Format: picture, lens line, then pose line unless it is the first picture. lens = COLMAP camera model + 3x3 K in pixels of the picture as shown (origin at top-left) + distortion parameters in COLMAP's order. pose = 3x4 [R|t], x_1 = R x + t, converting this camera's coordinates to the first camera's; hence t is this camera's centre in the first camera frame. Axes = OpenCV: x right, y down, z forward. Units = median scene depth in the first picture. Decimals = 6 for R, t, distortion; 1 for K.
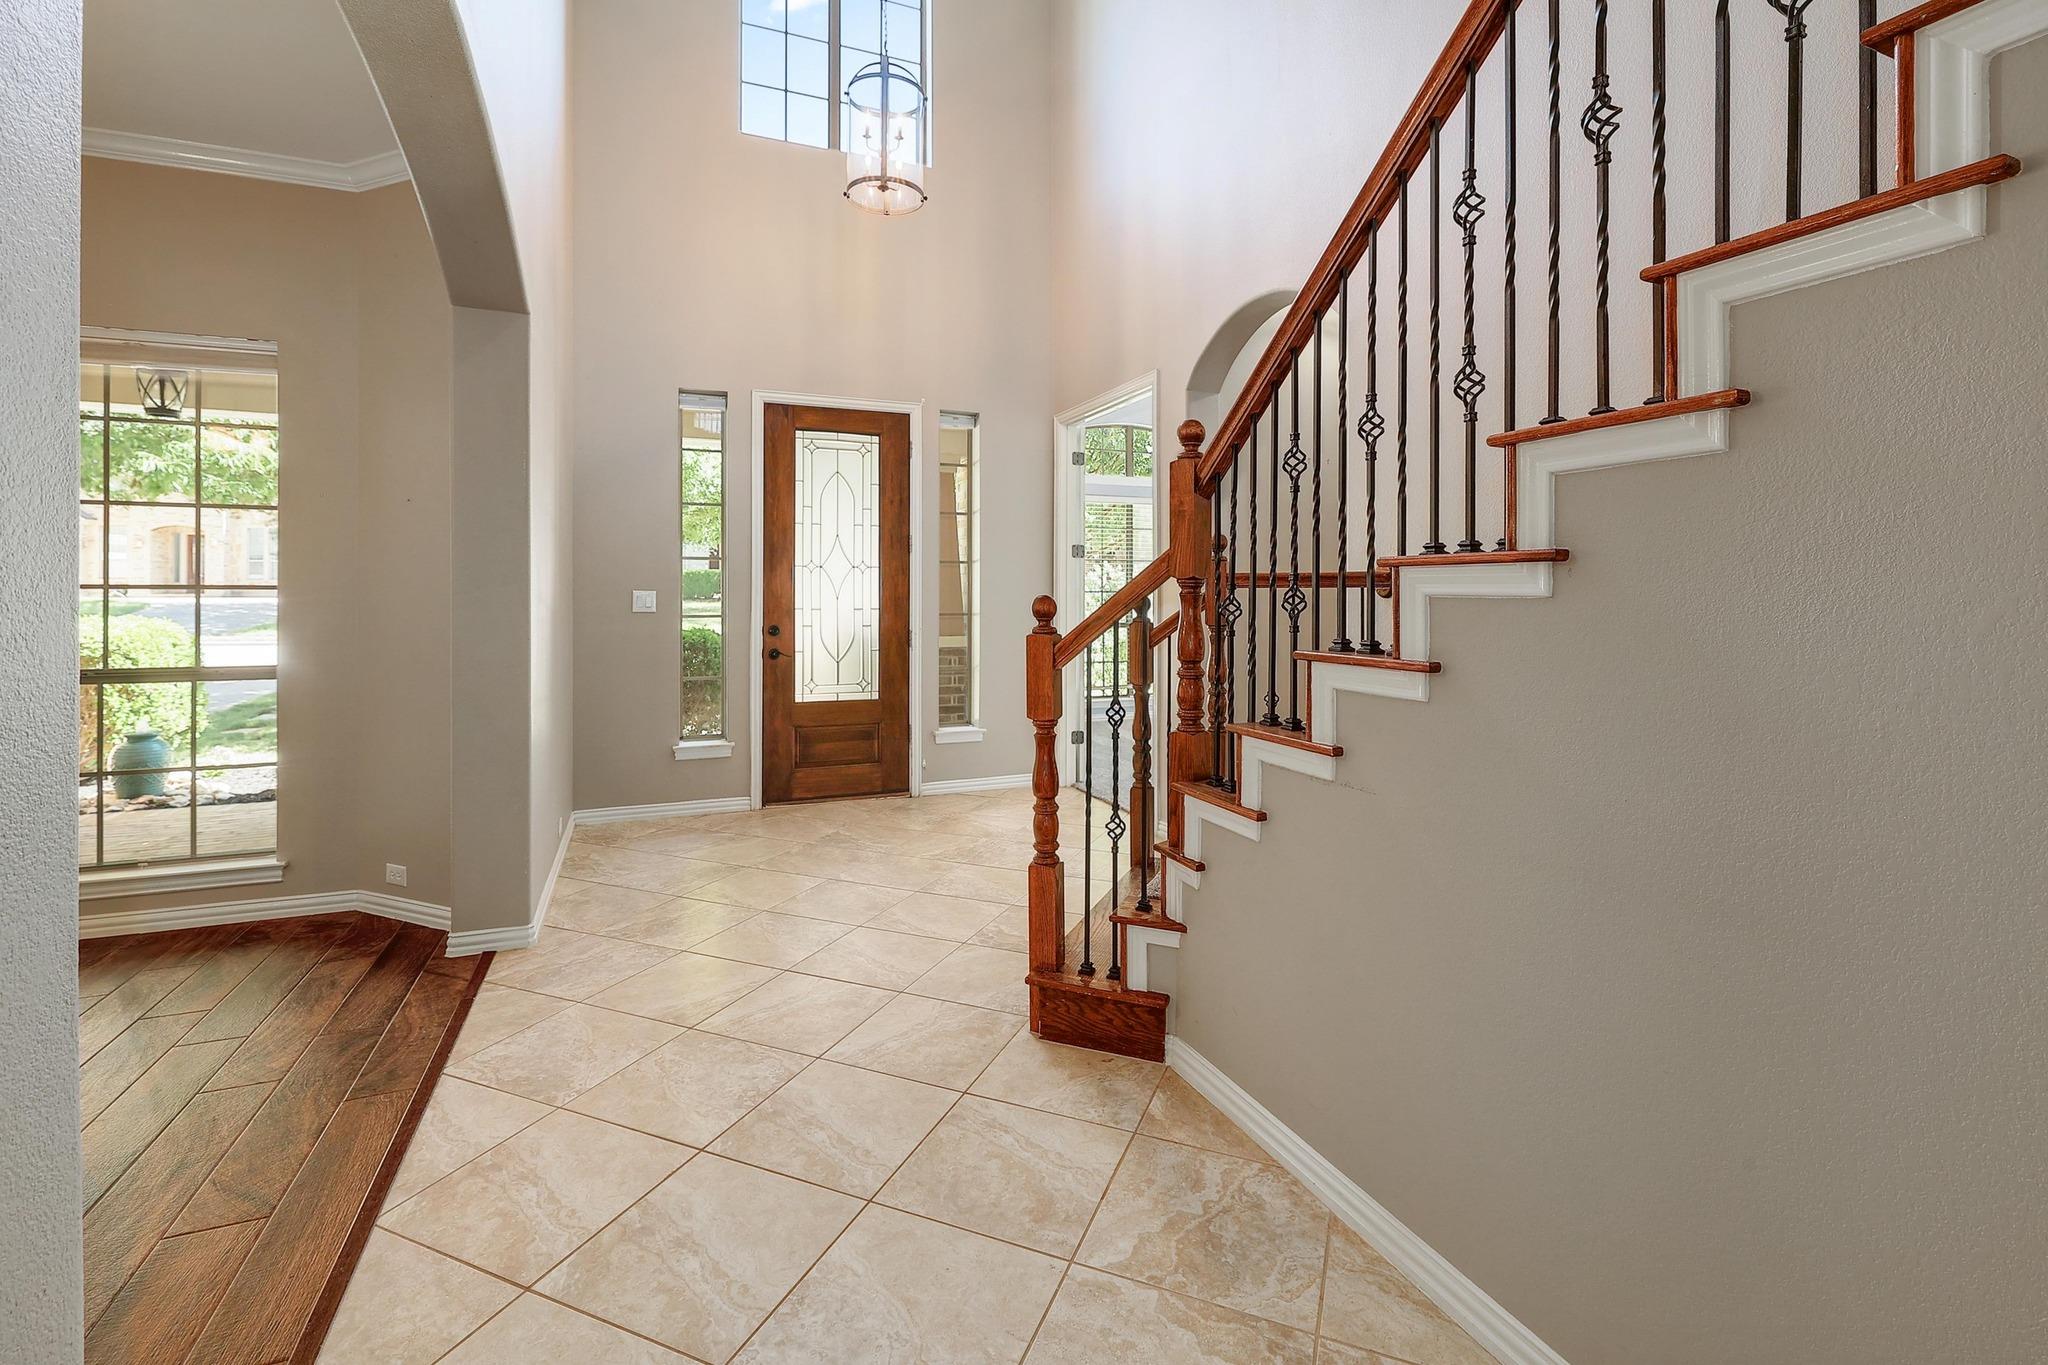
lens RADIAL K [[900.0, 0, 1024.0], [0, 900.0, 667.1], [0, 0, 1]] dist [-0.001962, 0.000111]
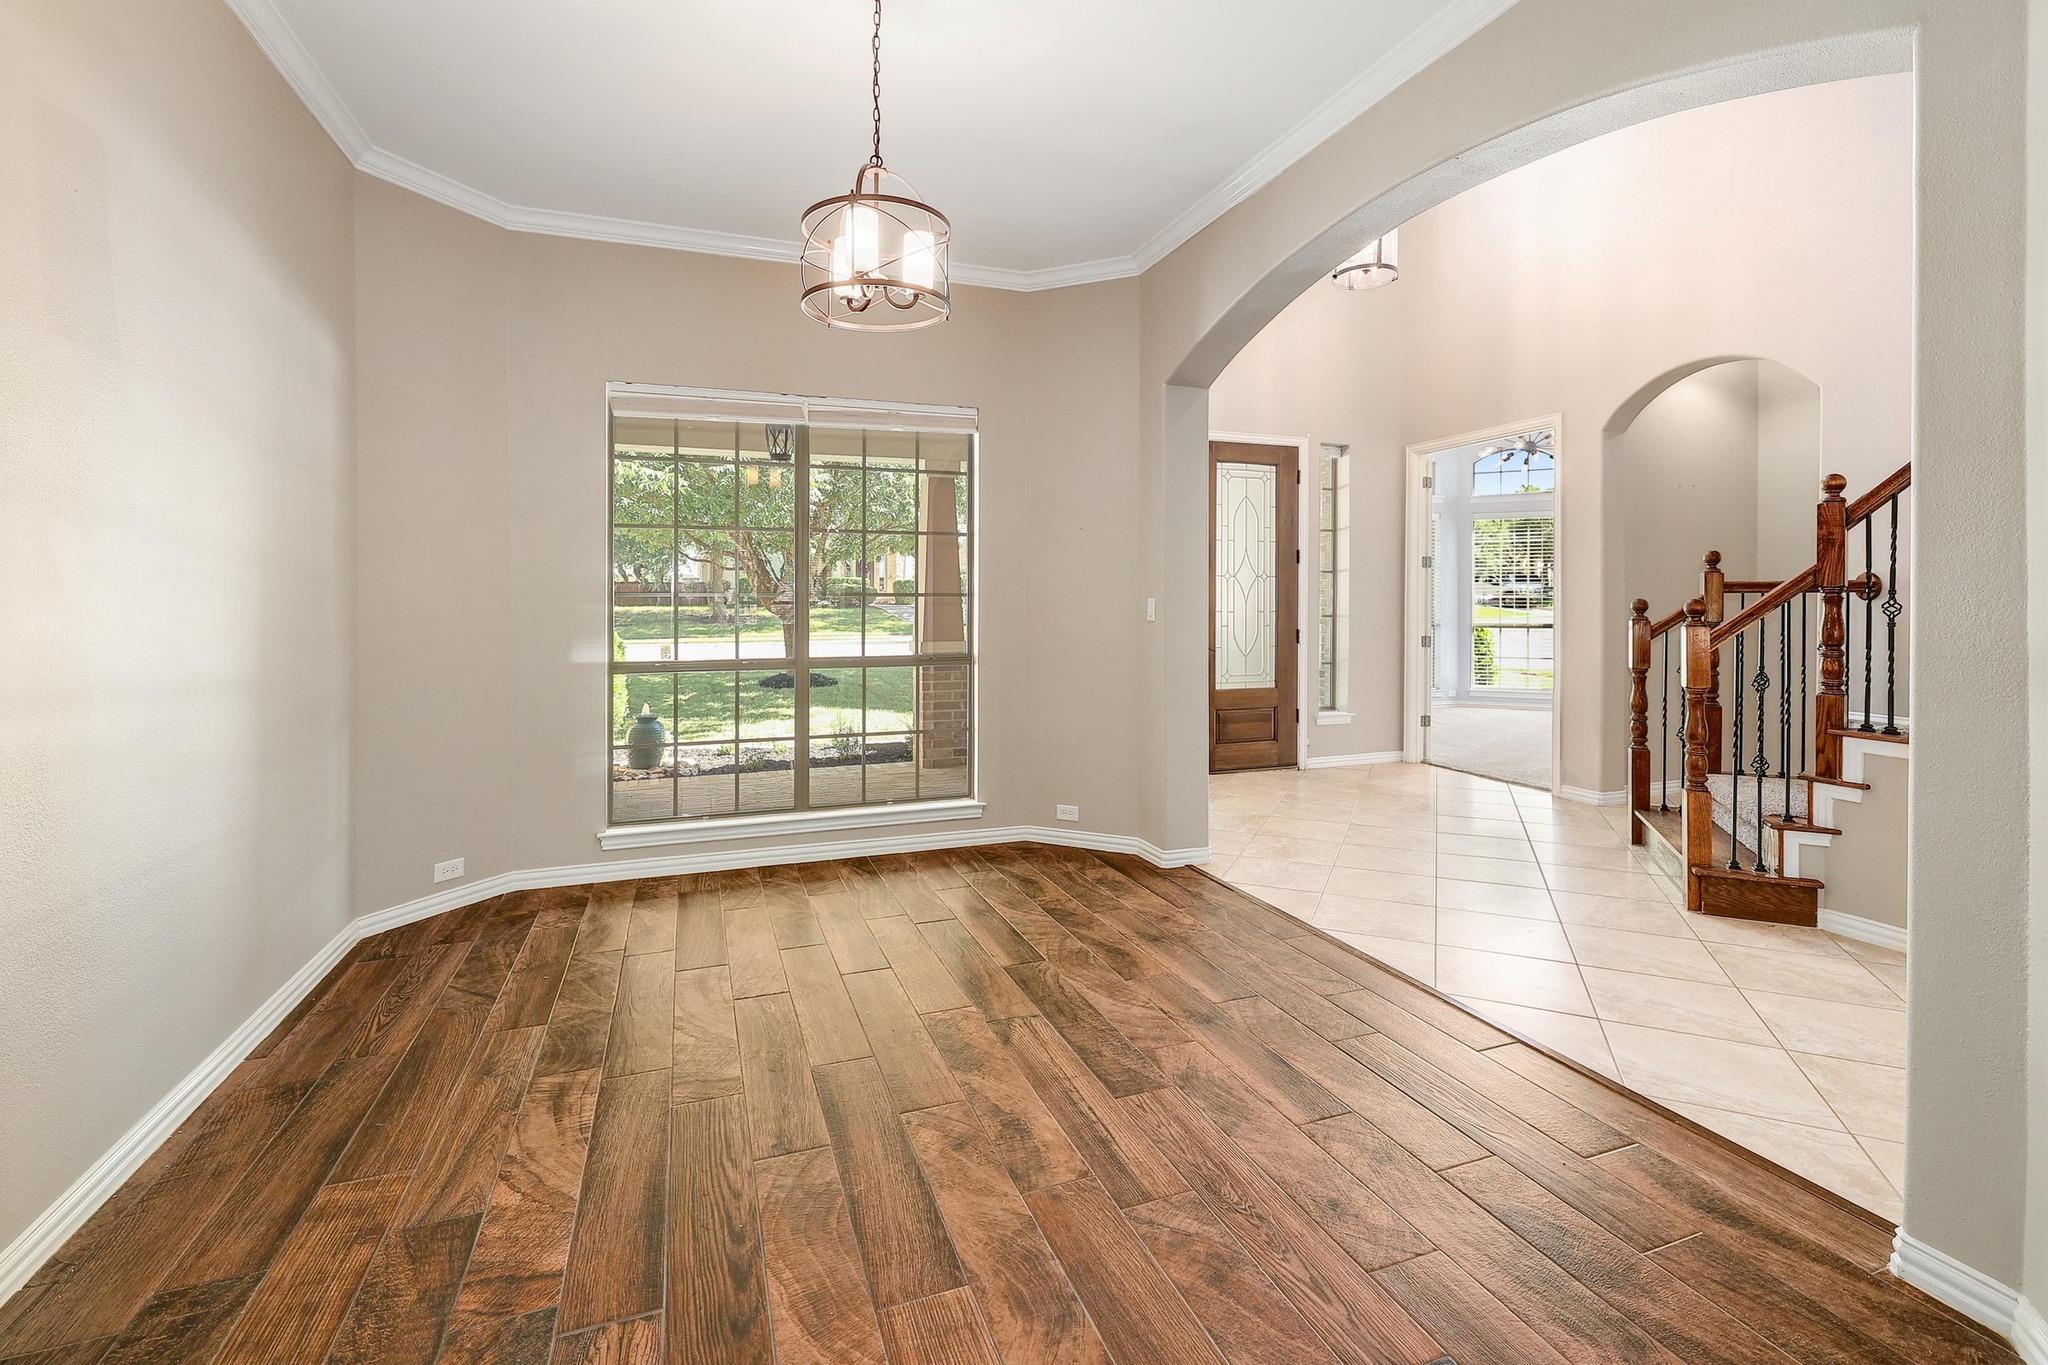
lens RADIAL K [[900.0, 0, 1021.2], [0, 900.0, 675.5], [0, 0, 1]] dist [-0.001962, 0.000111]
pose [[0.999349, -0.000329, -0.036065, -0.467195], [0.000439, 0.999995, 0.003038, 0.016634], [0.036064, -0.003052, 0.999345, -0.206611]]
